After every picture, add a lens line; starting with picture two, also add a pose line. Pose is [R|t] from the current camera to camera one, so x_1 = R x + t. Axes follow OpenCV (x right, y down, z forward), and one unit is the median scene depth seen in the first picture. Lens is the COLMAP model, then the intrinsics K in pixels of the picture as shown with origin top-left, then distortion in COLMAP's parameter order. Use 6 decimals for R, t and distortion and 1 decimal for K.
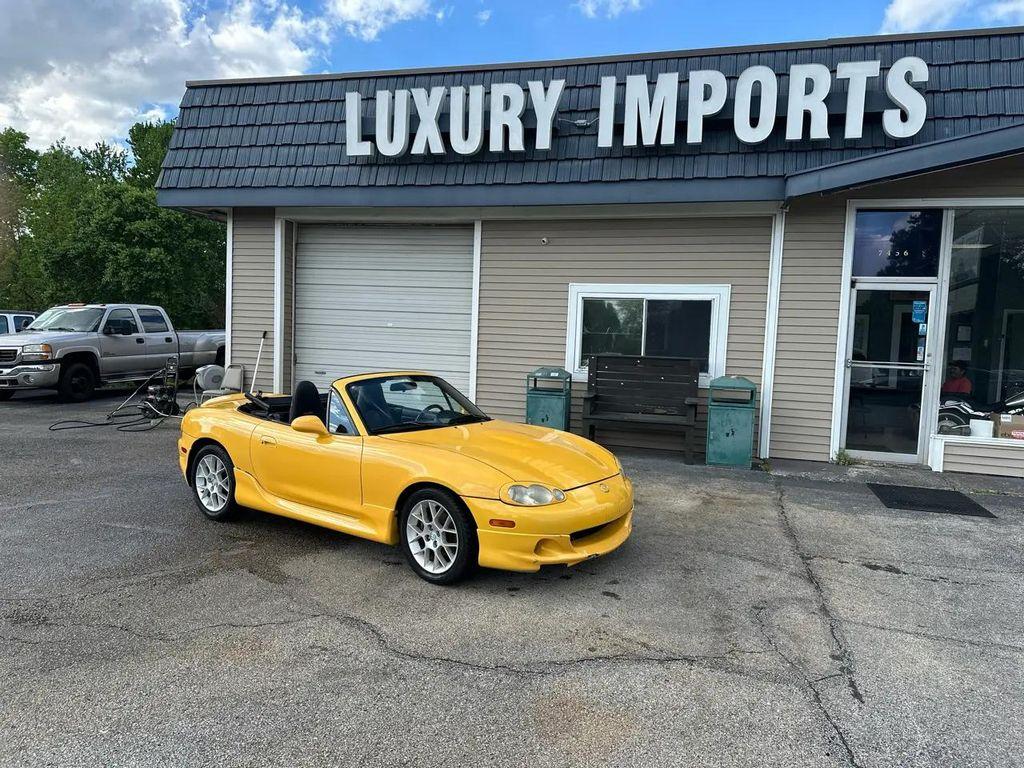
lens RADIAL K [[710.2, 0, 508.4], [0, 710.2, 384.5], [0, 0, 1]] dist [0.042648, -0.052823]
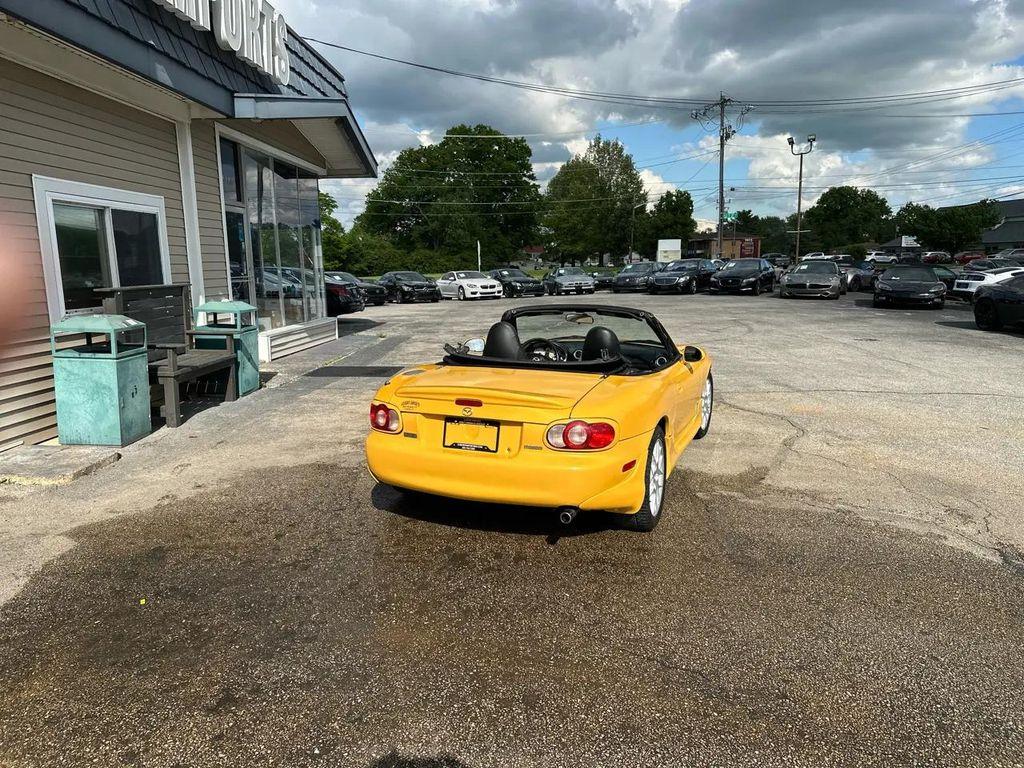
lens RADIAL K [[710.2, 0, 505.2], [0, 710.2, 388.3], [0, 0, 1]] dist [0.042648, -0.052823]
pose [[-0.224484, -0.197371, 0.954281, -0.656891], [0.069649, 0.973520, 0.217734, -0.074264], [-0.971985, 0.115343, -0.204793, 0.805237]]
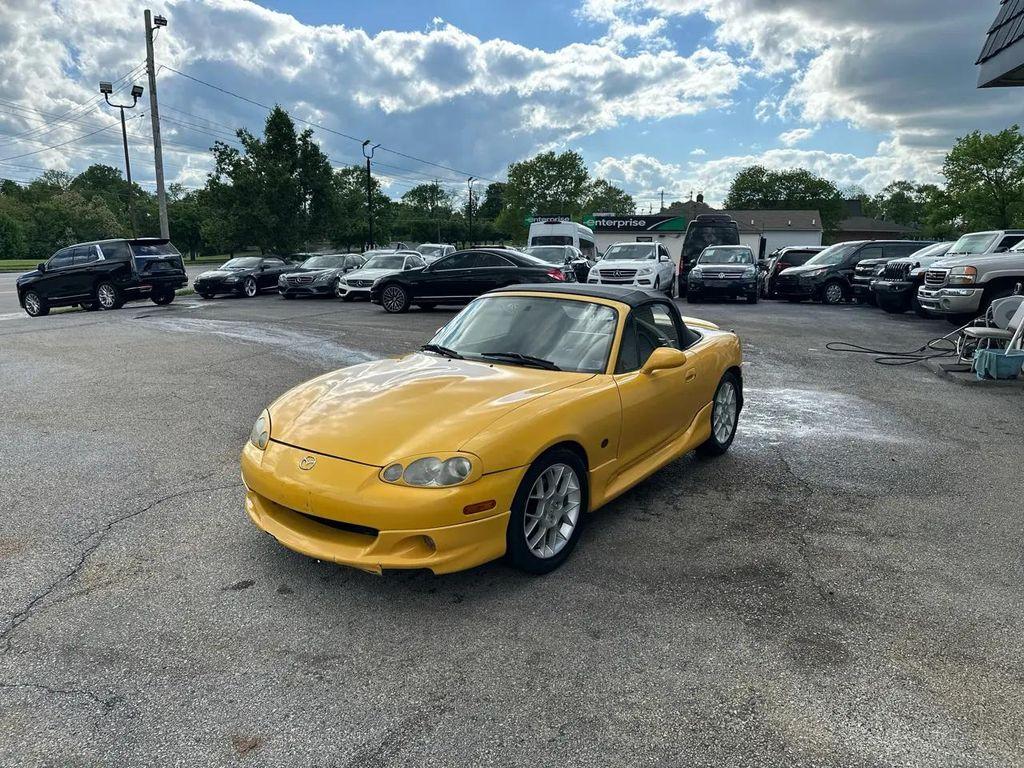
lens RADIAL K [[710.2, 0, 516.9], [0, 710.2, 389.8], [0, 0, 1]] dist [0.042648, -0.052823]
pose [[0.002800, 0.180671, -0.983540, 0.401012], [-0.077348, 0.980636, 0.179917, -0.030528], [0.997000, 0.075571, 0.016721, 0.595668]]
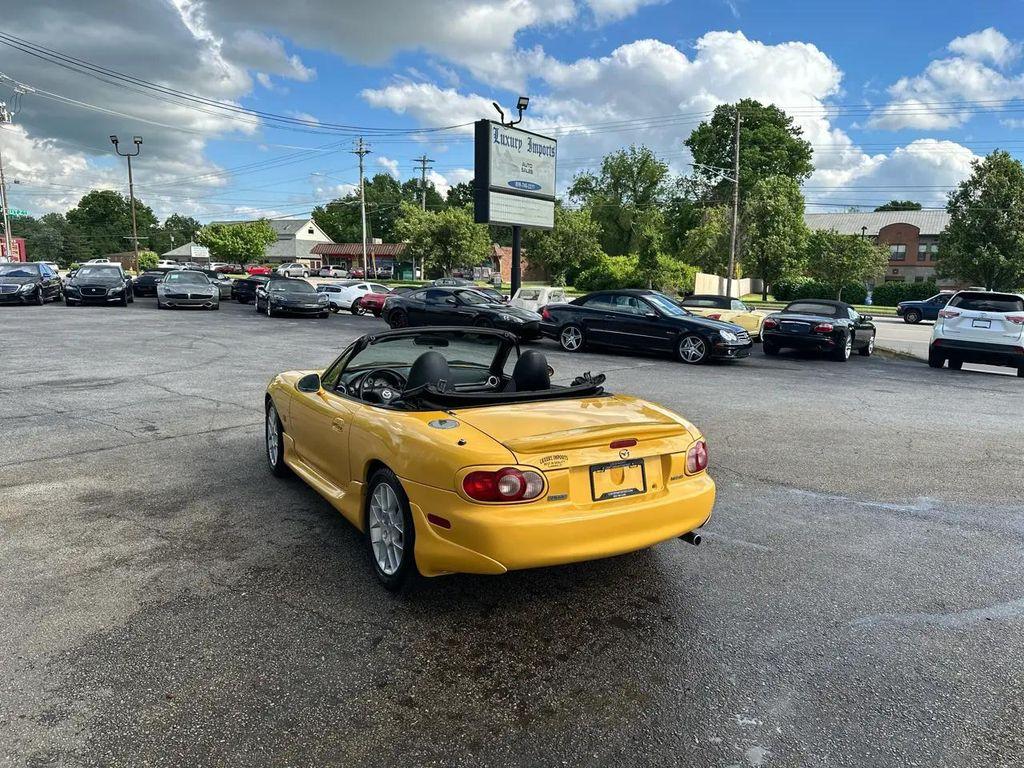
lens RADIAL K [[710.2, 0, 511.2], [0, 710.2, 386.1], [0, 0, 1]] dist [0.042648, -0.052823]
pose [[-0.919047, -0.109985, 0.378491, -0.352647], [-0.022598, 0.973402, 0.227988, -0.087821], [-0.393499, 0.200979, -0.897087, 1.076154]]
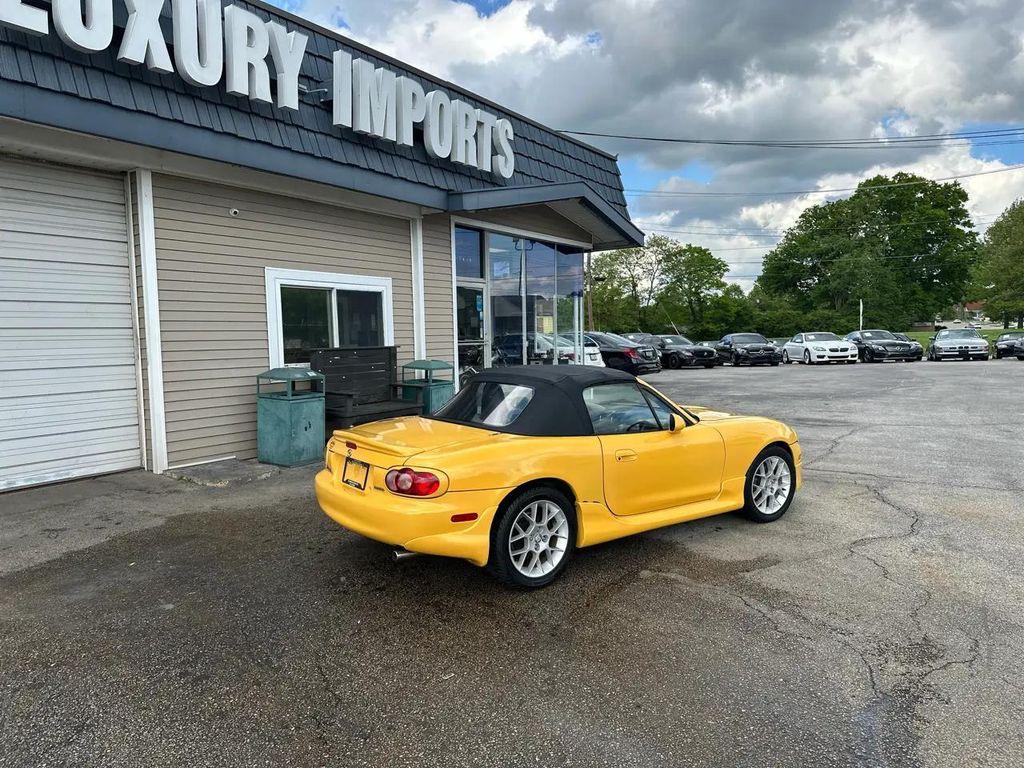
lens RADIAL K [[710.2, 0, 506.1], [0, 710.2, 381.2], [0, 0, 1]] dist [0.042648, -0.052823]
pose [[0.315594, -0.103312, 0.943253, -0.683802], [0.090243, 0.992817, 0.078547, -0.051847], [-0.944593, 0.060333, 0.322651, 0.491684]]
